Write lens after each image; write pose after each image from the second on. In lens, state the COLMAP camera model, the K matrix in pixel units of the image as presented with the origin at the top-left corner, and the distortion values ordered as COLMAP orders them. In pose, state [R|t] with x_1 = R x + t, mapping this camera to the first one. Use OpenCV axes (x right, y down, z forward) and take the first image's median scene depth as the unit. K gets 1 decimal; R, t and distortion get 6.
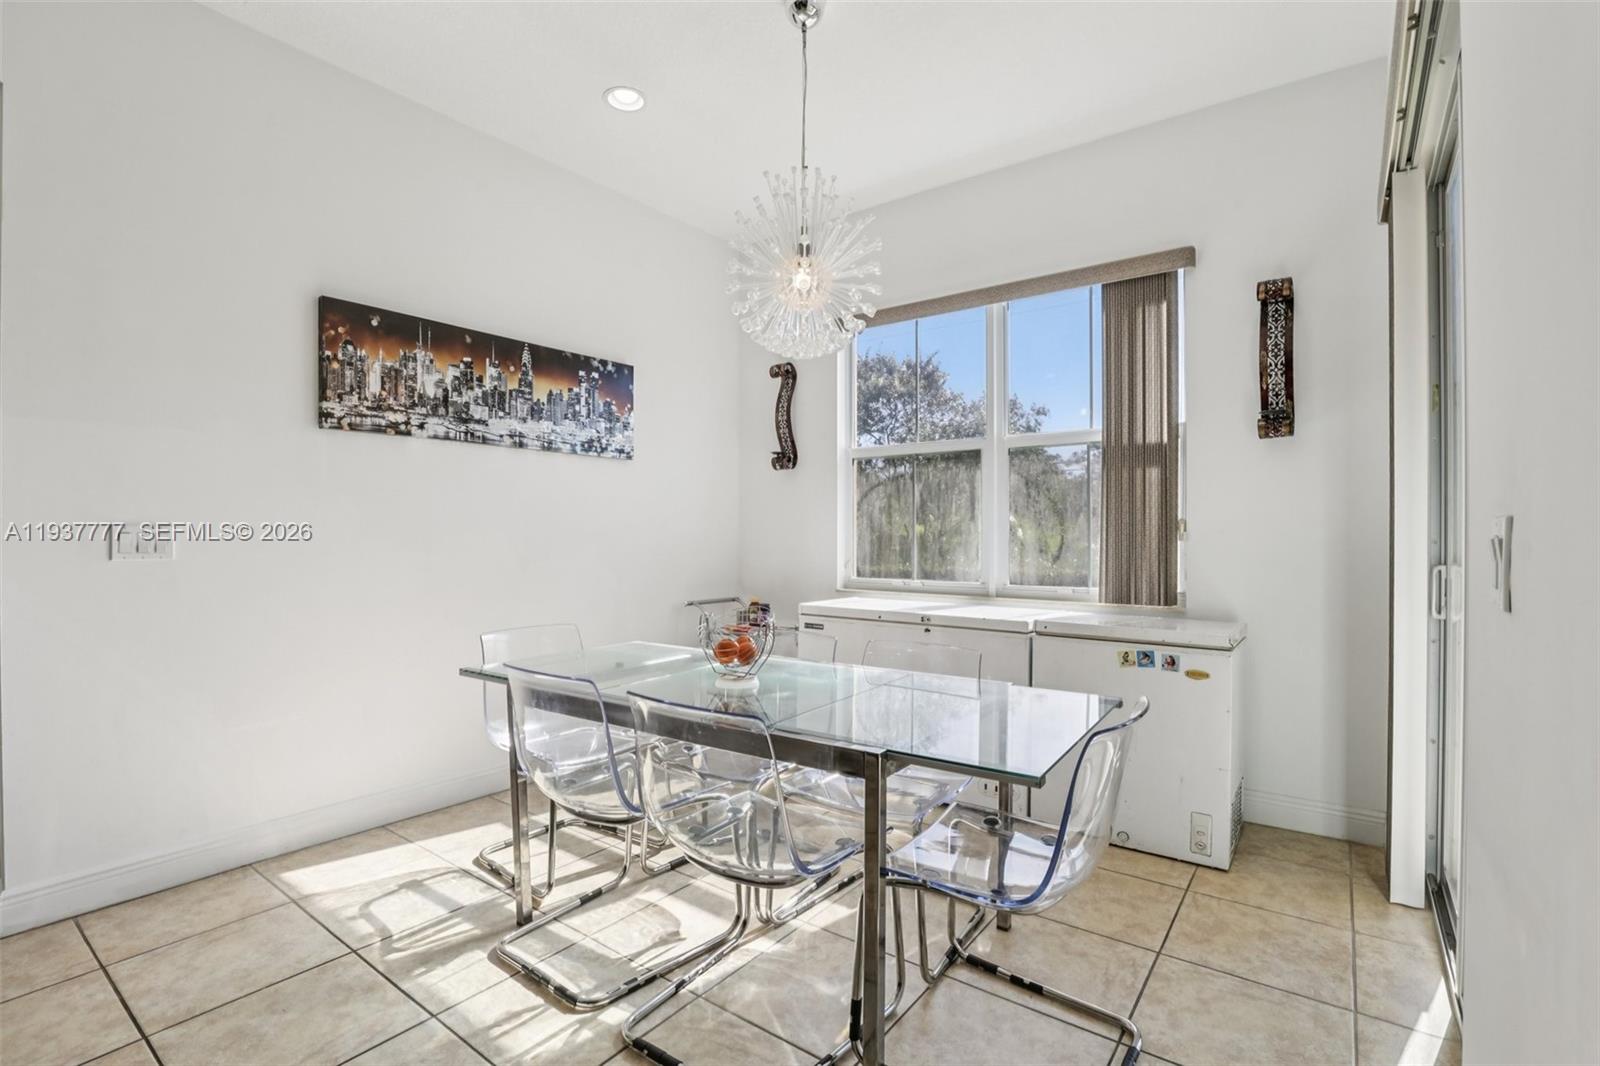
lens RADIAL K [[730.4, 0, 808.1], [0, 730.4, 535.5], [0, 0, 1]] dist [-0.025674, -0.000137]
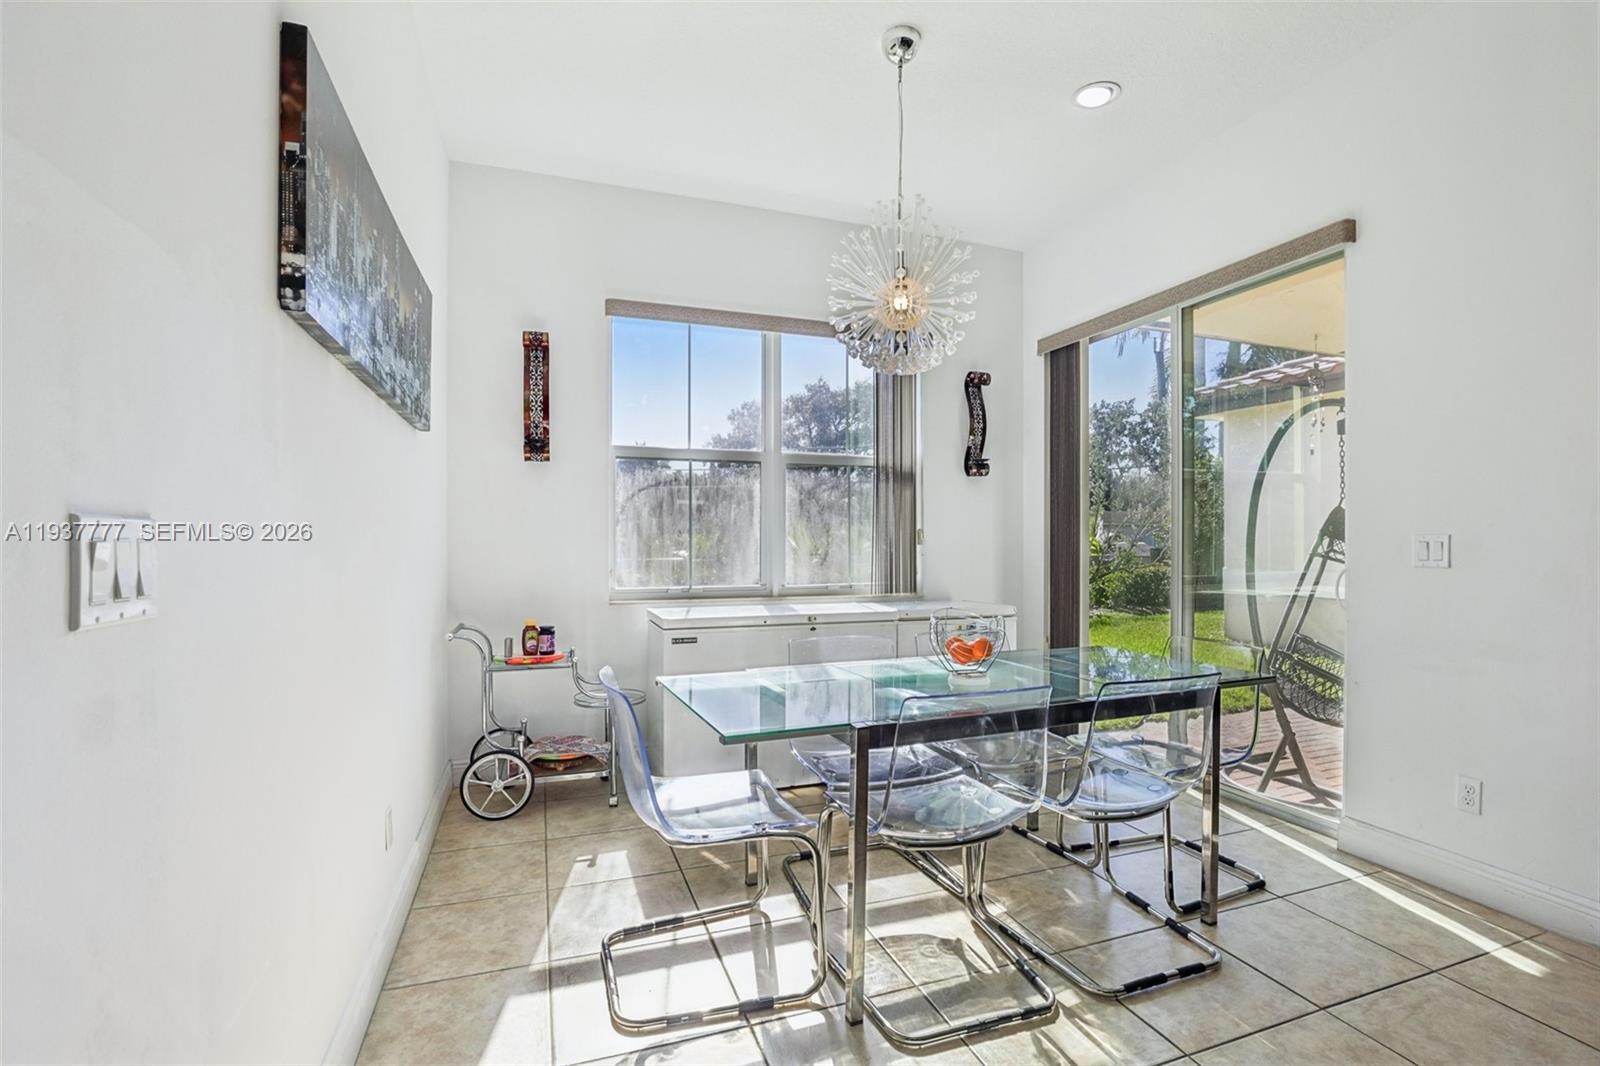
lens RADIAL K [[730.4, 0, 808.1], [0, 730.4, 535.5], [0, 0, 1]] dist [-0.025674, -0.000137]
pose [[0.554041, 0.016656, 0.832322, -0.779749], [0.010538, 0.999579, -0.027018, 0.022556], [-0.832422, 0.023740, 0.553633, 0.428239]]
